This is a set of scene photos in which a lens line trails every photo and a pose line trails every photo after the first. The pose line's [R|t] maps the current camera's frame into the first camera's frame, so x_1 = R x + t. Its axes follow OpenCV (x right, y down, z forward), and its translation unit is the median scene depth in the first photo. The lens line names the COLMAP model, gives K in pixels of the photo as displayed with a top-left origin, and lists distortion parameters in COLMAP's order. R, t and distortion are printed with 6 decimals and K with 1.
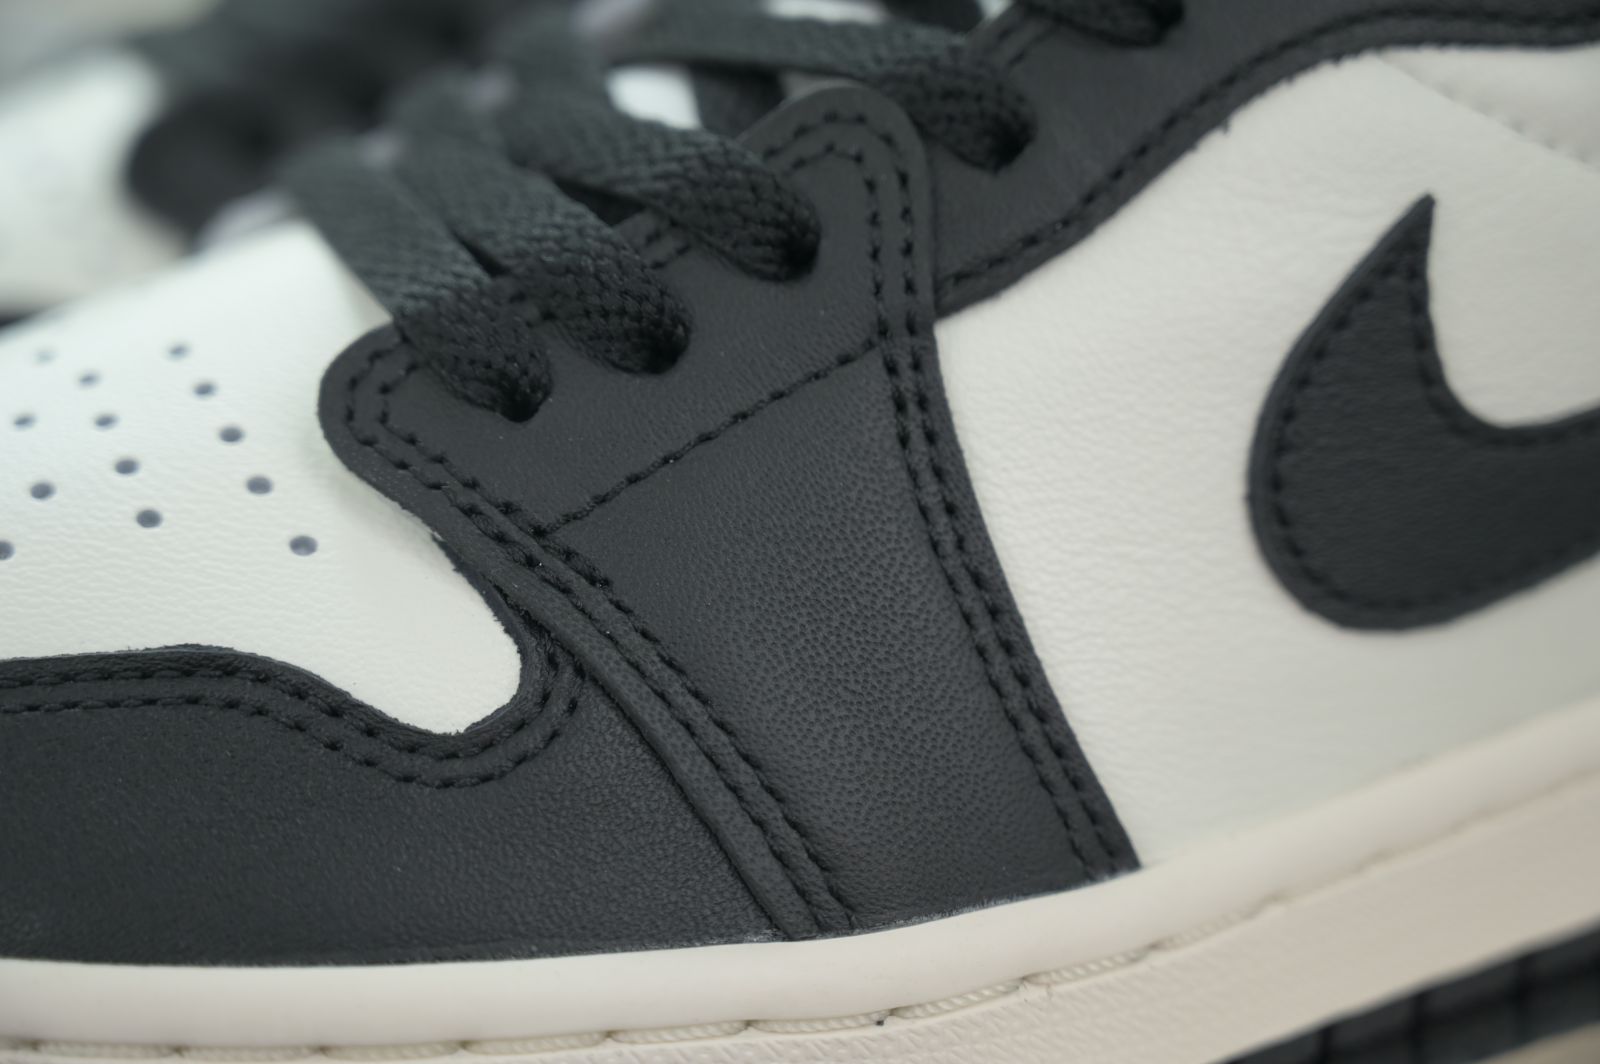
lens RADIAL K [[3429.9, 0, 800.0], [0, 3429.9, 532.0], [0, 0, 1]] dist [0.203069, -0.092204]
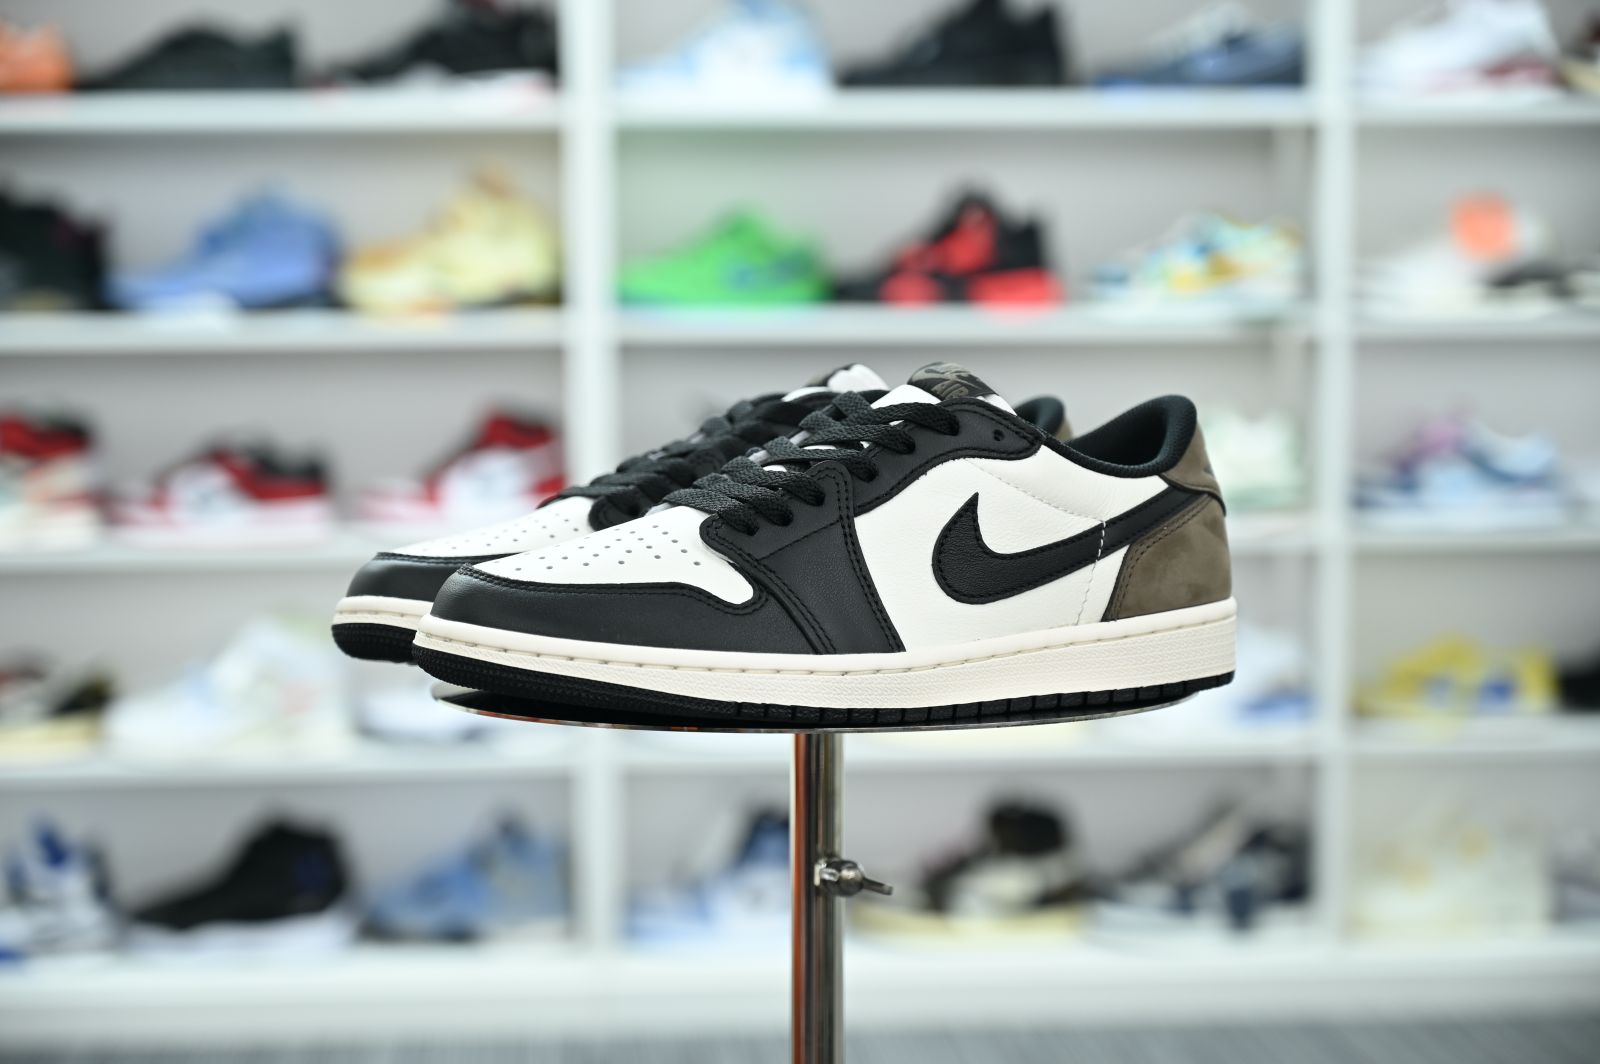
lens RADIAL K [[3396.9, 0, 800.0], [0, 3396.9, 532.0], [0, 0, 1]] dist [0.223021, -0.325635]
pose [[0.996617, 0.027799, 0.077339, -0.325564], [-0.006789, 0.965687, -0.259620, 0.974175], [-0.081903, 0.258217, 0.962609, -2.763879]]
